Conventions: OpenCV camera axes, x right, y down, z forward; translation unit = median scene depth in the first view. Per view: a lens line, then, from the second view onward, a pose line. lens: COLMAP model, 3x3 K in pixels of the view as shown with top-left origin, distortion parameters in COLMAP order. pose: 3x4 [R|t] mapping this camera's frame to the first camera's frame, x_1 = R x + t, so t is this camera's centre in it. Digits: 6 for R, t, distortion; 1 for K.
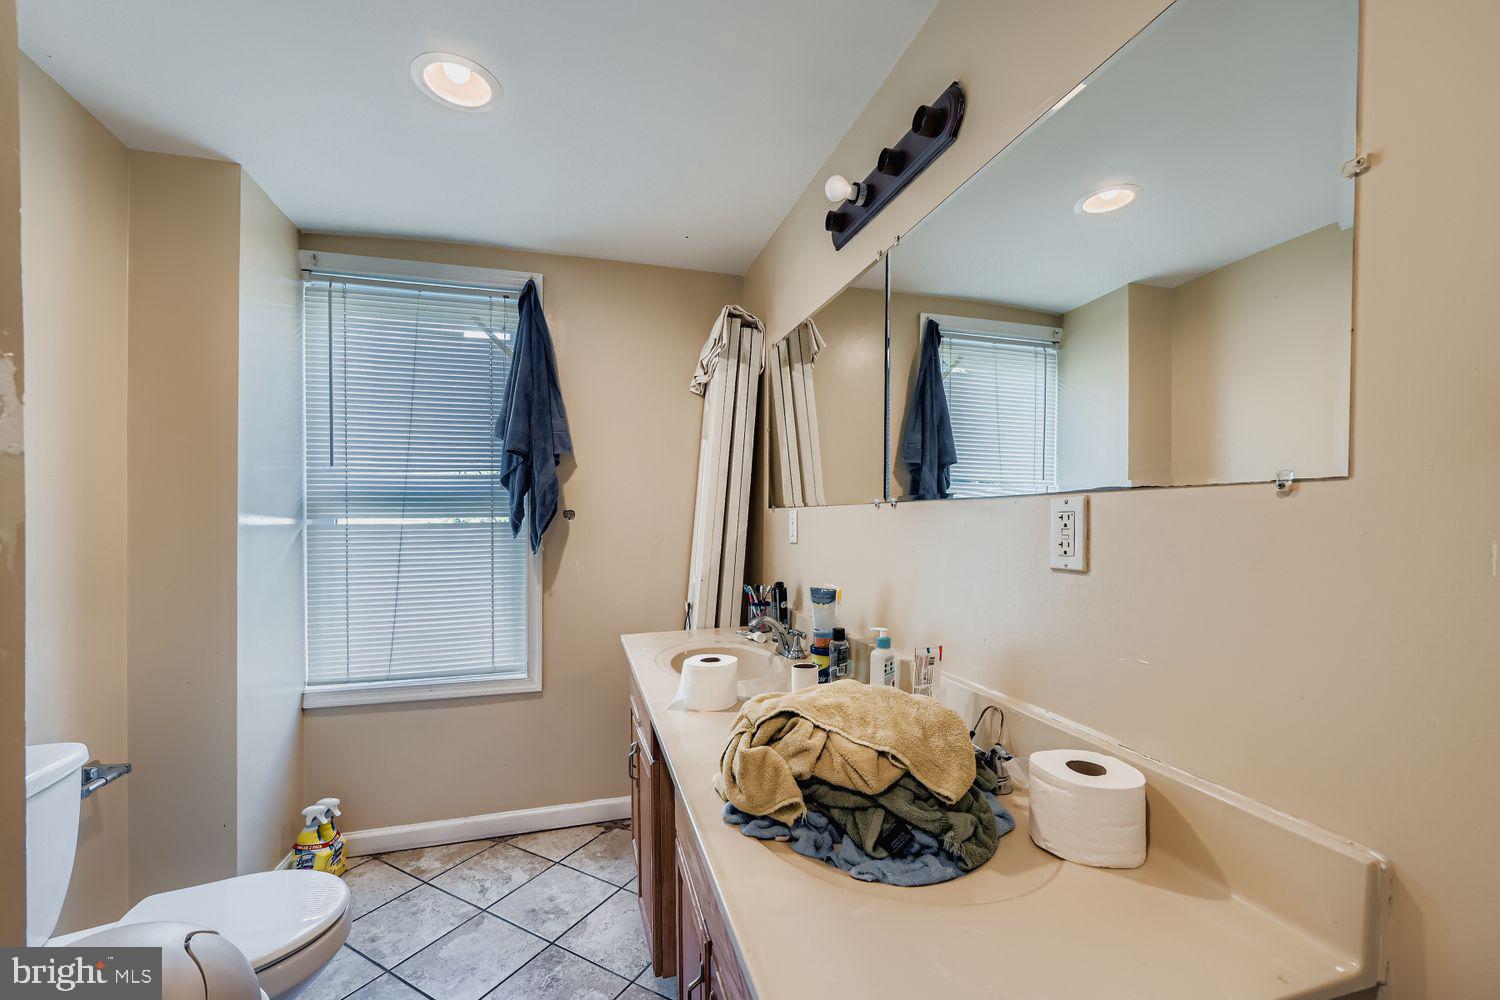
lens RADIAL K [[608.8, 0, 757.0], [0, 608.8, 512.3], [0, 0, 1]] dist [0.000853, 0.000155]
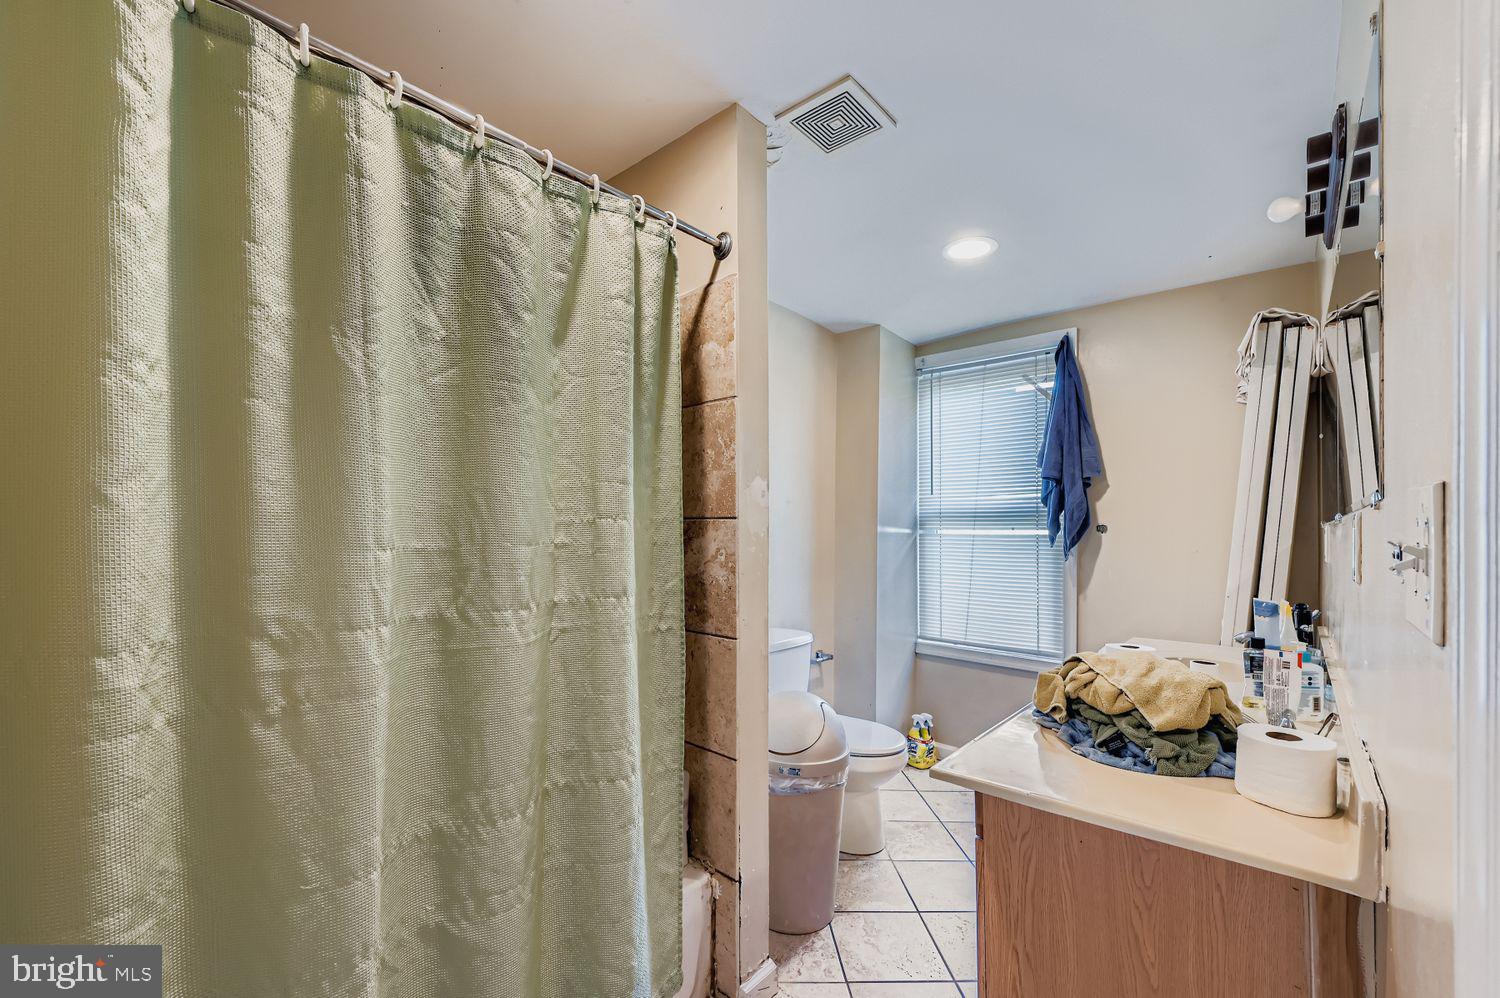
lens RADIAL K [[608.8, 0, 757.0], [0, 608.8, 511.3], [0, 0, 1]] dist [0.000853, 0.000155]
pose [[0.546379, -0.013316, -0.837432, 0.324296], [-0.008530, 0.999733, -0.021462, 0.000806], [0.837494, 0.018869, 0.546120, -0.182848]]
